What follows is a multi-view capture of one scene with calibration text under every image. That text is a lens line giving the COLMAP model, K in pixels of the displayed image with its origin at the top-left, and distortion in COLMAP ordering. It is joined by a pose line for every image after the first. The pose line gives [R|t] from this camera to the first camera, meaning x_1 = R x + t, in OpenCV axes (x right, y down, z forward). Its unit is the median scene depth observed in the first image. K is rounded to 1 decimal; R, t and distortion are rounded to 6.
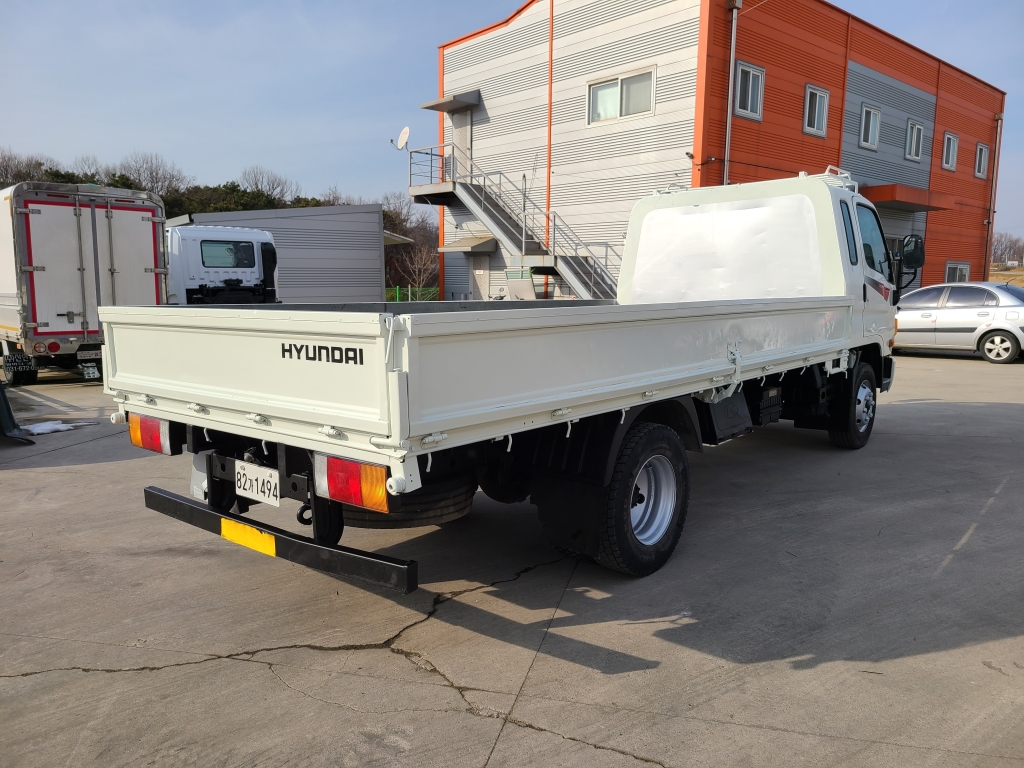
lens RADIAL K [[768.9, 0, 505.3], [0, 768.9, 377.5], [0, 0, 1]] dist [0.045811, -0.029526]
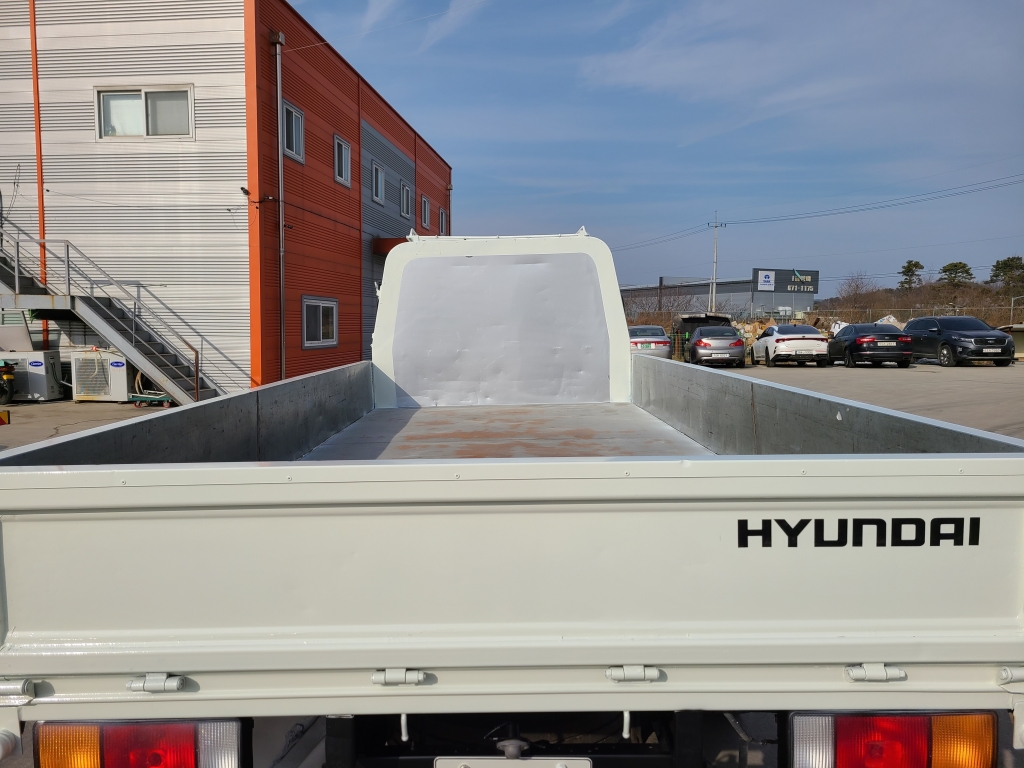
lens RADIAL K [[768.9, 0, 505.3], [0, 768.9, 377.5], [0, 0, 1]] dist [0.045811, -0.029526]
pose [[0.758082, -0.048406, 0.650360, -0.126211], [0.080927, 0.996516, -0.020161, -0.024151], [-0.647118, 0.067915, 0.759358, 0.119406]]
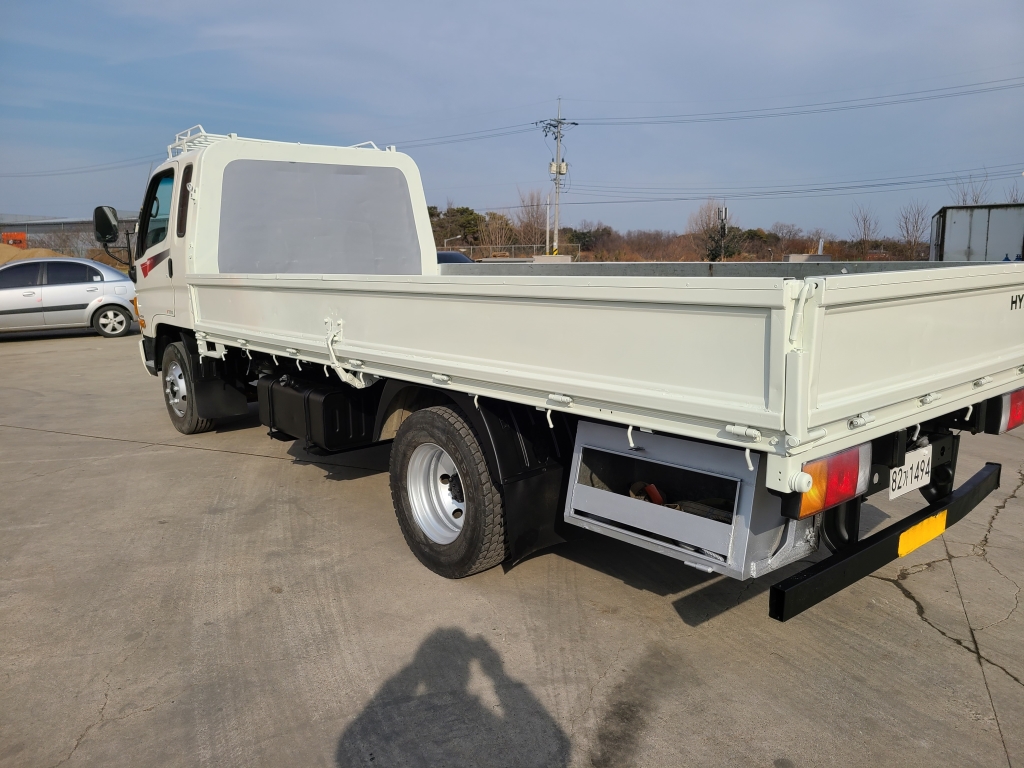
lens RADIAL K [[771.4, 0, 512.9], [0, 771.4, 372.2], [0, 0, 1]] dist [0.050623, -0.028813]
pose [[0.159717, -0.143005, 0.976750, -0.242607], [0.126759, 0.984231, 0.123372, -0.026695], [-0.978991, 0.104107, 0.175326, 0.251360]]
